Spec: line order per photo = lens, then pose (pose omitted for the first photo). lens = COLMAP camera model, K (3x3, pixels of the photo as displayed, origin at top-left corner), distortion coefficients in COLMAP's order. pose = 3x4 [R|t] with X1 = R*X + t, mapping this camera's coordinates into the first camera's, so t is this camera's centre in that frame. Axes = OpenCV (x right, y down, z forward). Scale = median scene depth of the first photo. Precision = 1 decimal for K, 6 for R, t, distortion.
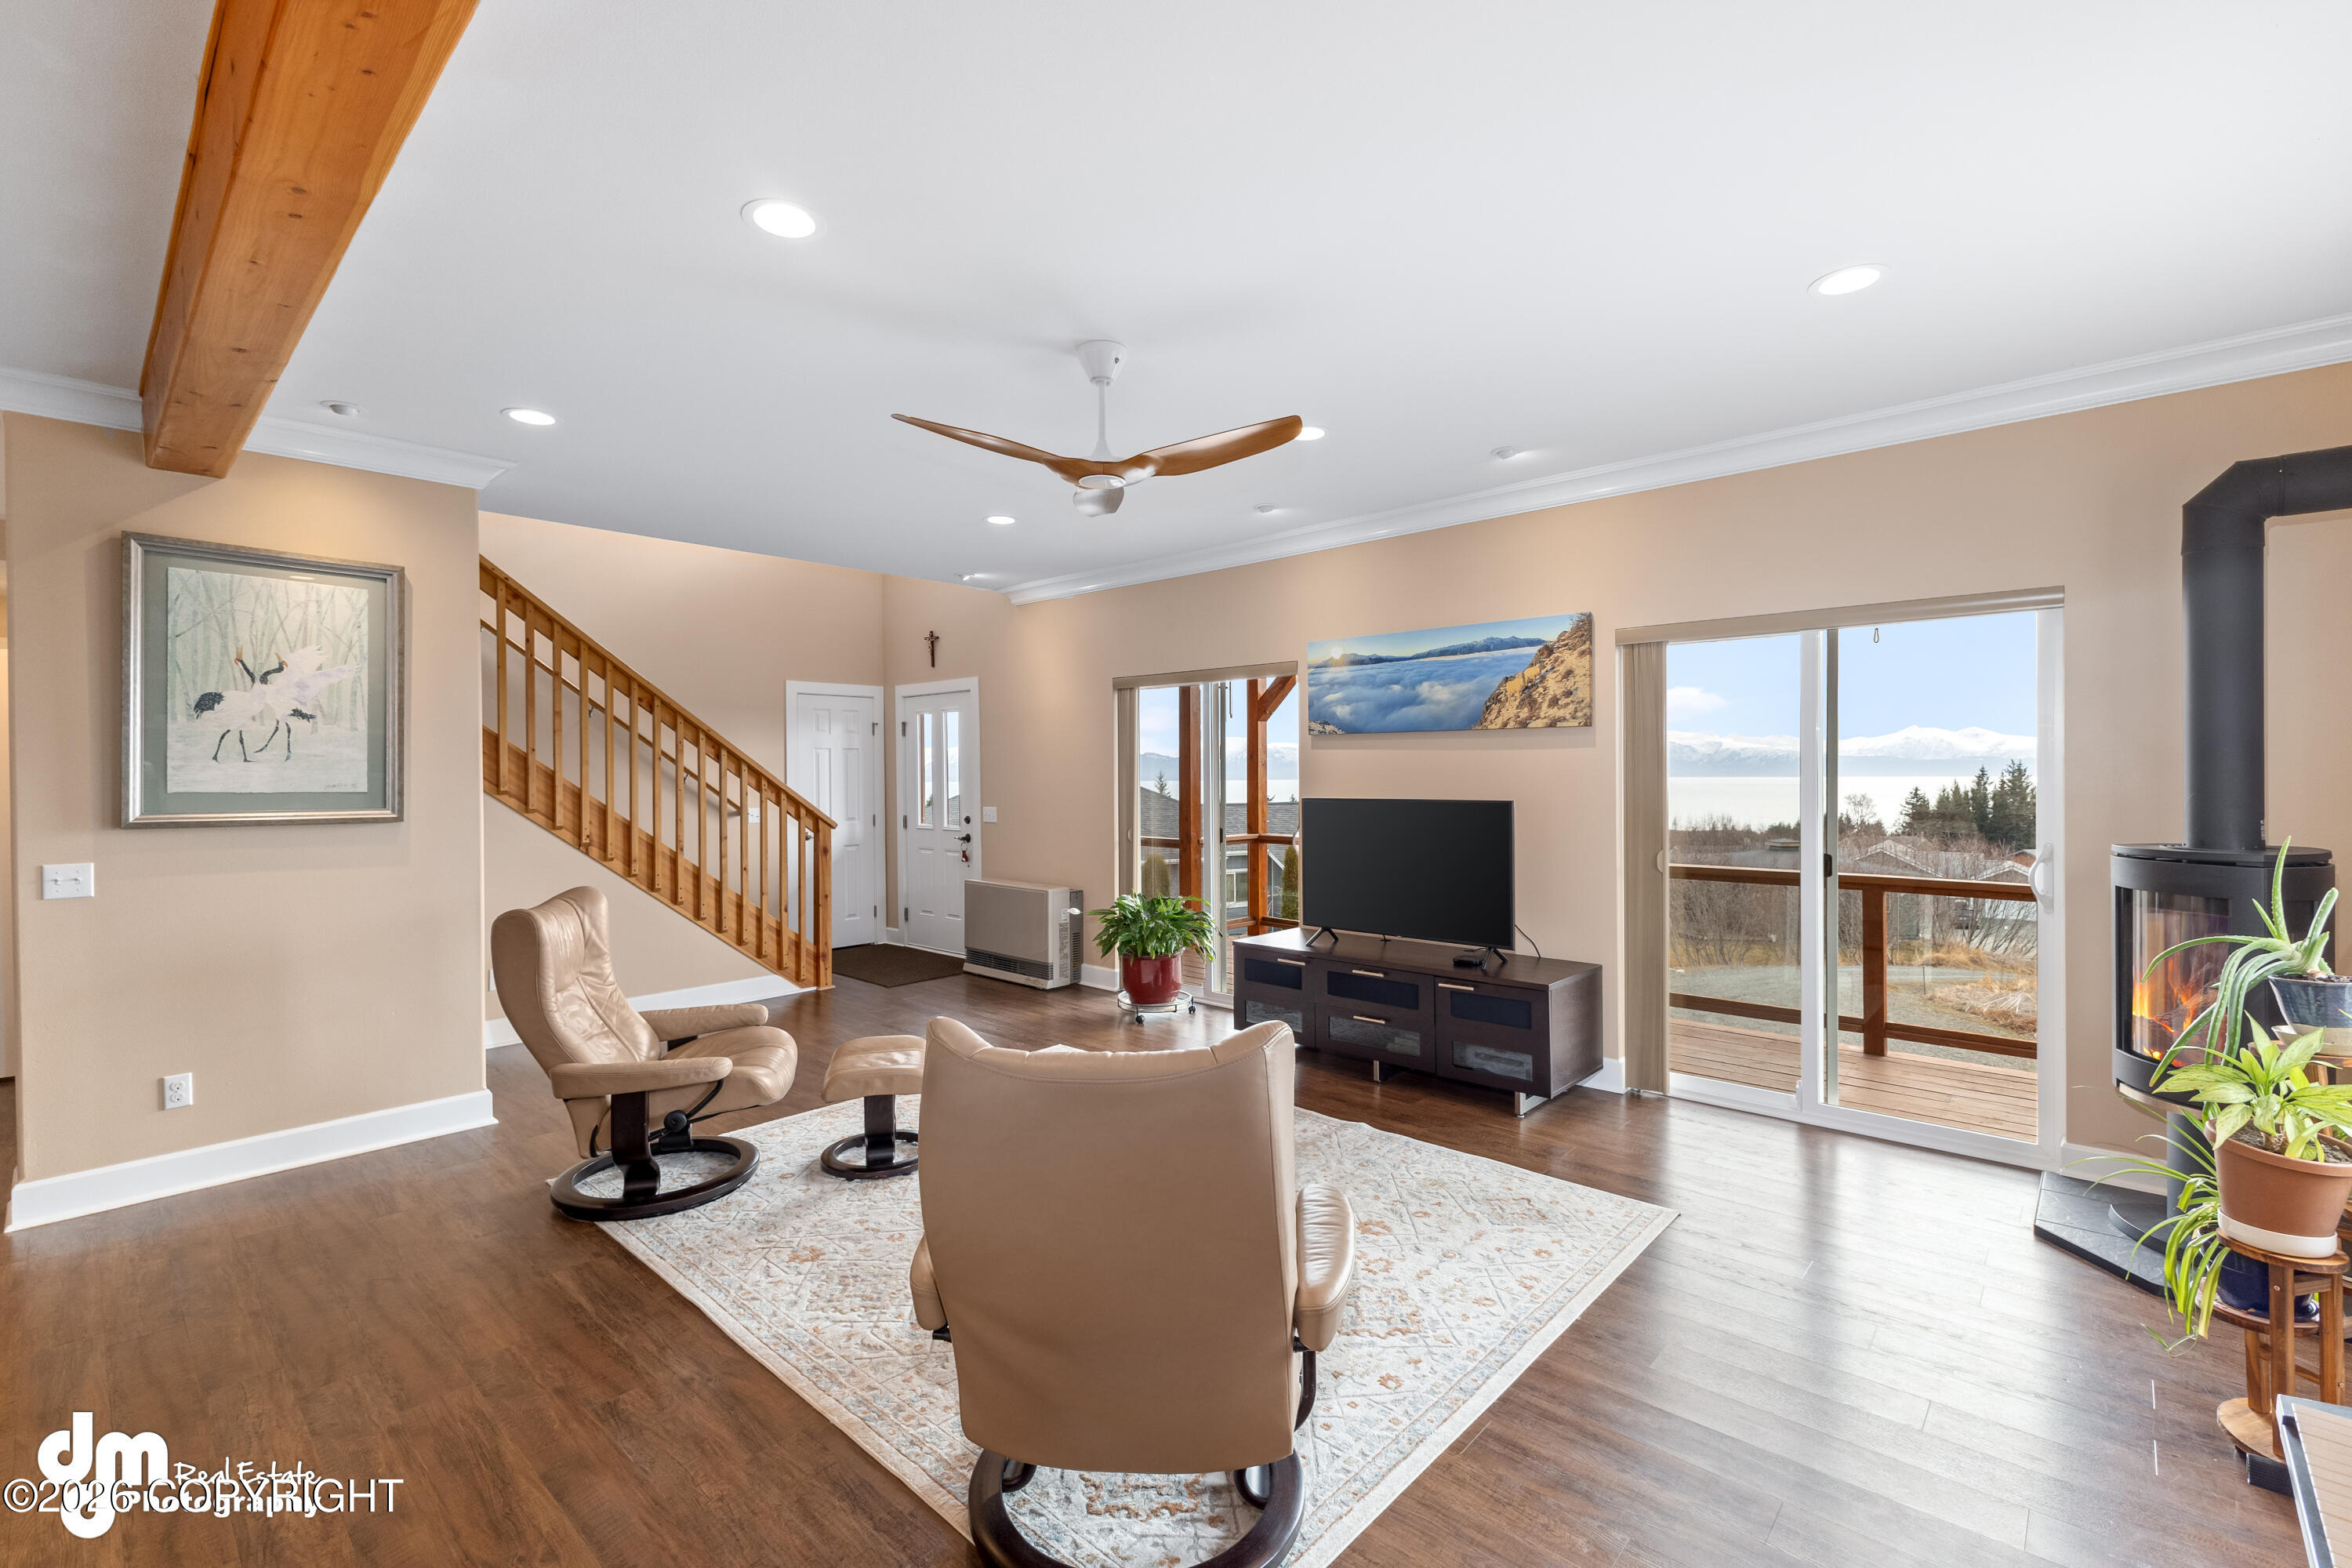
lens RADIAL K [[1021.5, 0, 1161.1], [0, 1021.5, 782.0], [0, 0, 1]] dist [0.013250, -0.002180]
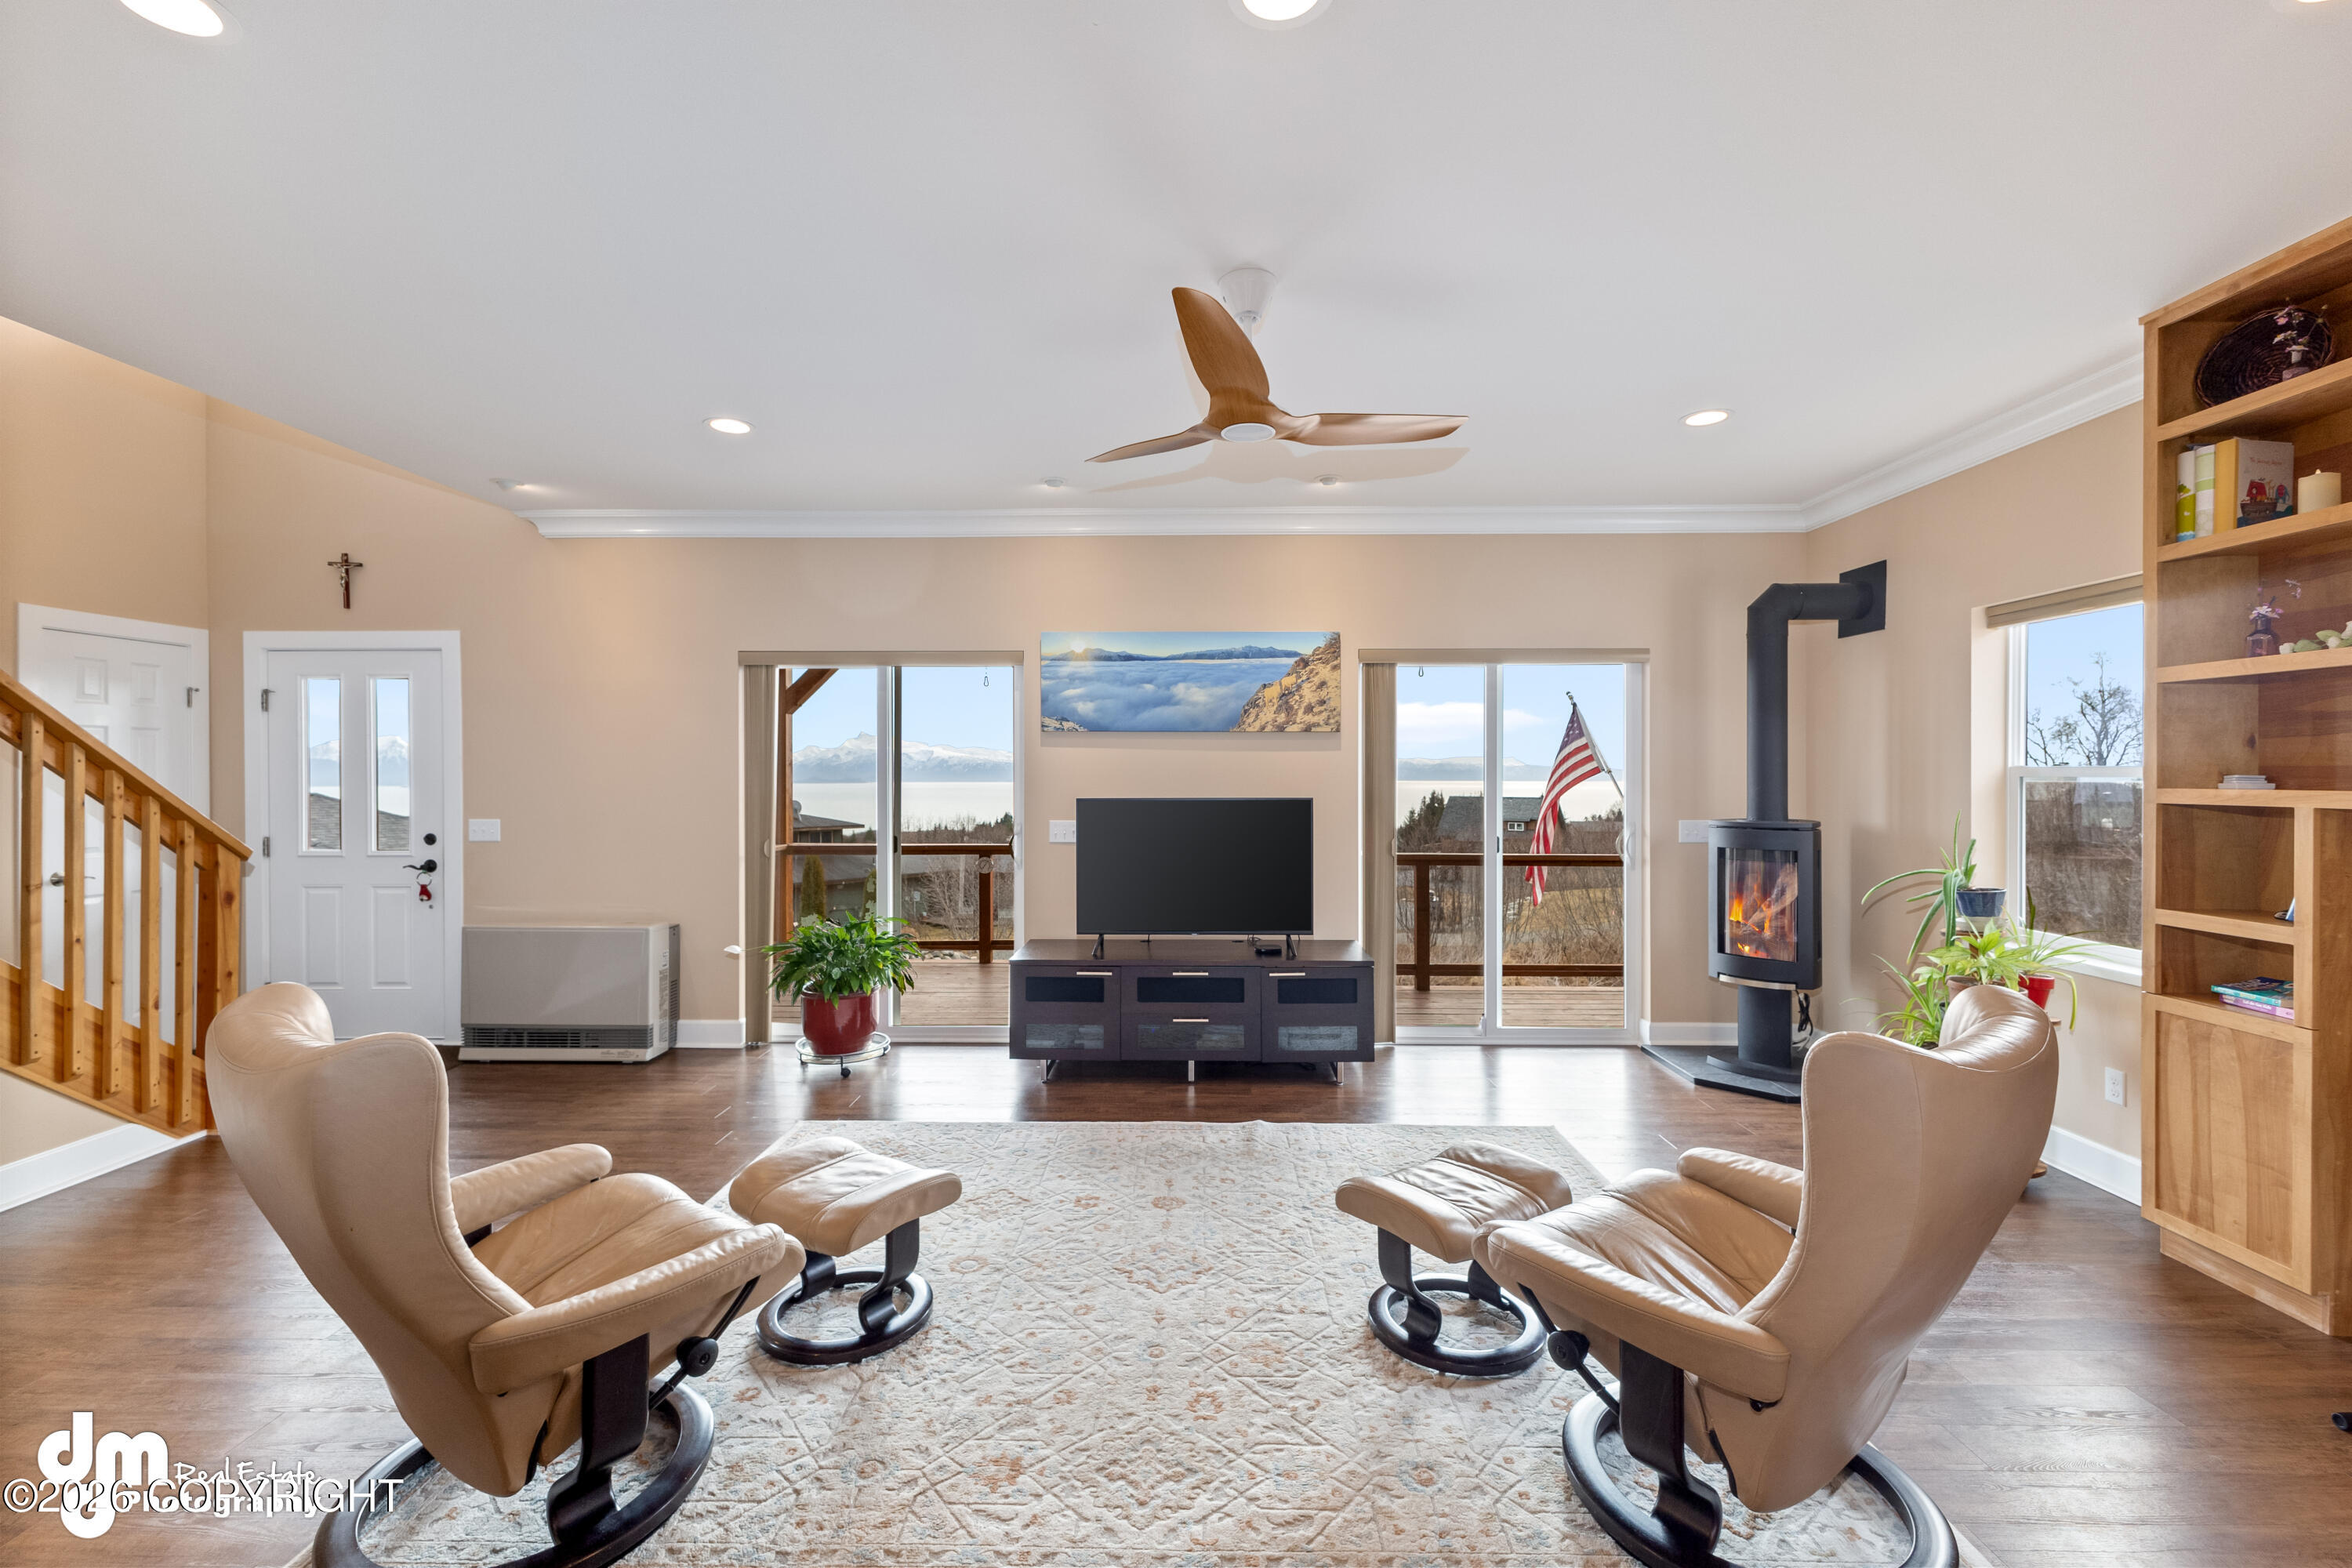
lens RADIAL K [[1021.5, 0, 1177.6], [0, 1021.5, 776.7], [0, 0, 1]] dist [0.013250, -0.002180]
pose [[0.743977, 0.005219, 0.668185, -0.429981], [0.002264, 0.999944, -0.010331, 0.005999], [-0.668201, 0.009199, 0.743924, 0.247848]]
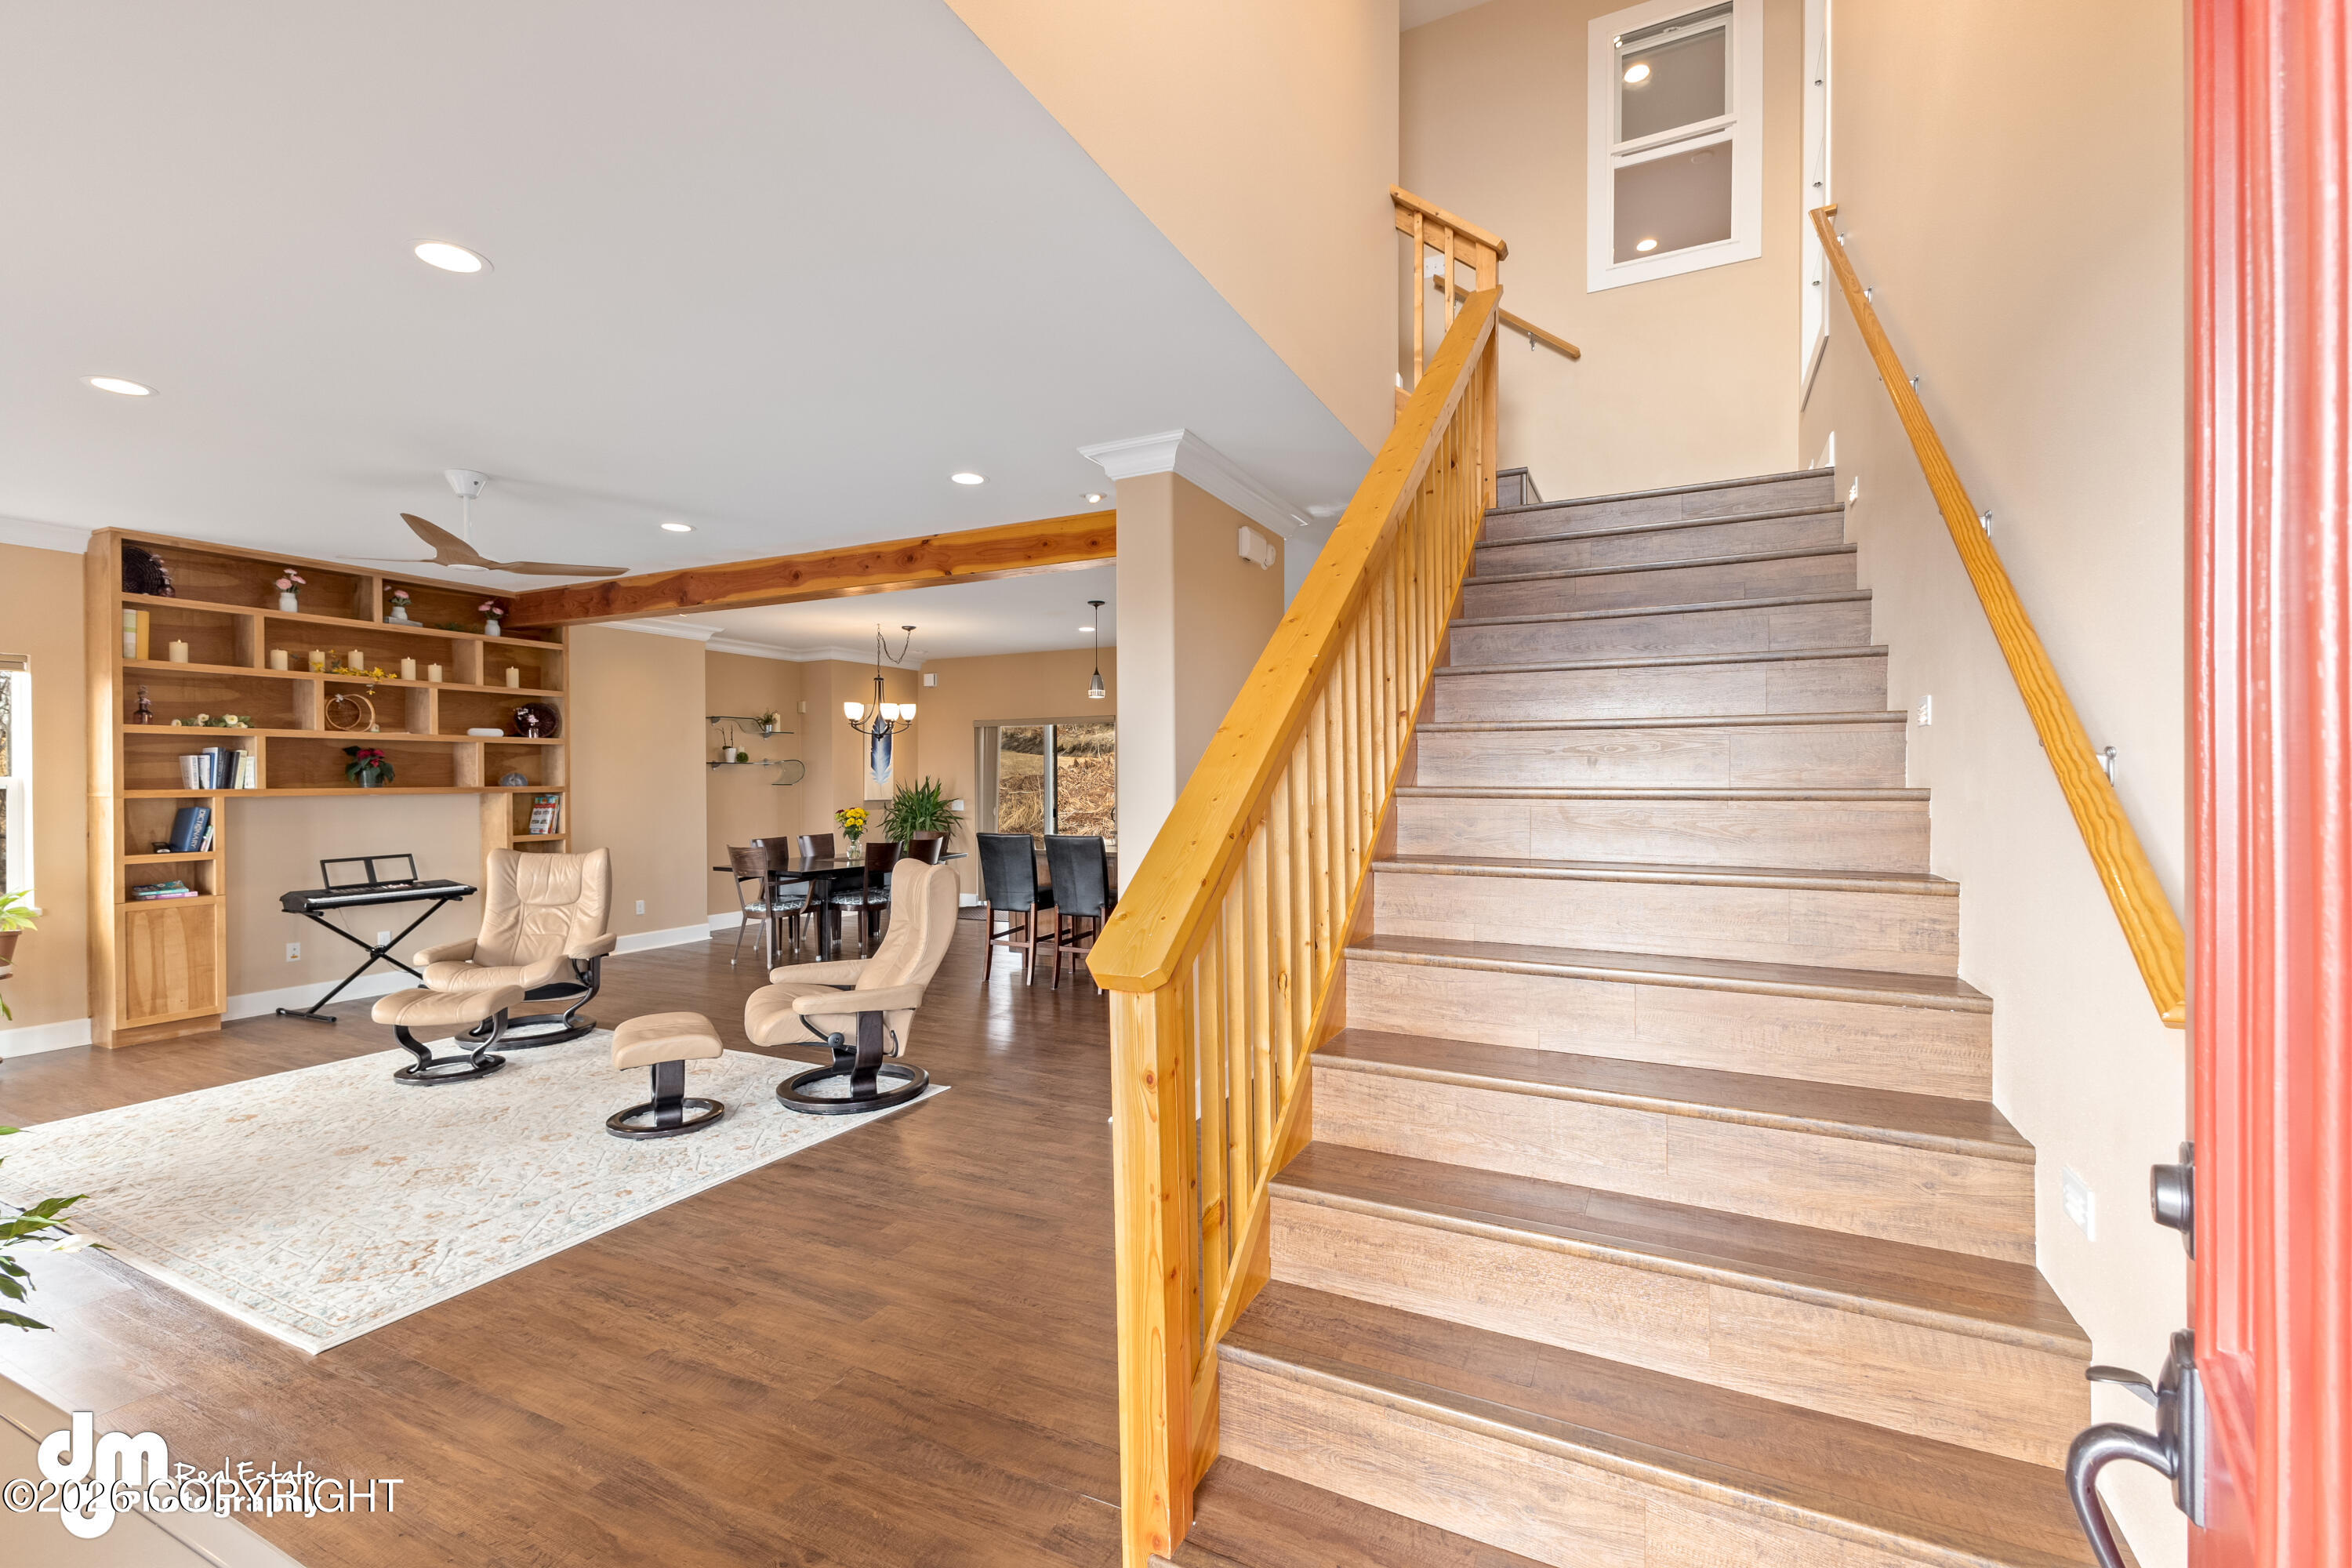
lens RADIAL K [[1021.5, 0, 1178.6], [0, 1021.5, 784.3], [0, 0, 1]] dist [0.013250, -0.002180]
pose [[-0.959665, 0.011411, -0.280913, -0.370285], [0.008066, 0.999882, 0.013060, -0.003045], [0.281029, 0.010268, -0.959644, 1.640425]]
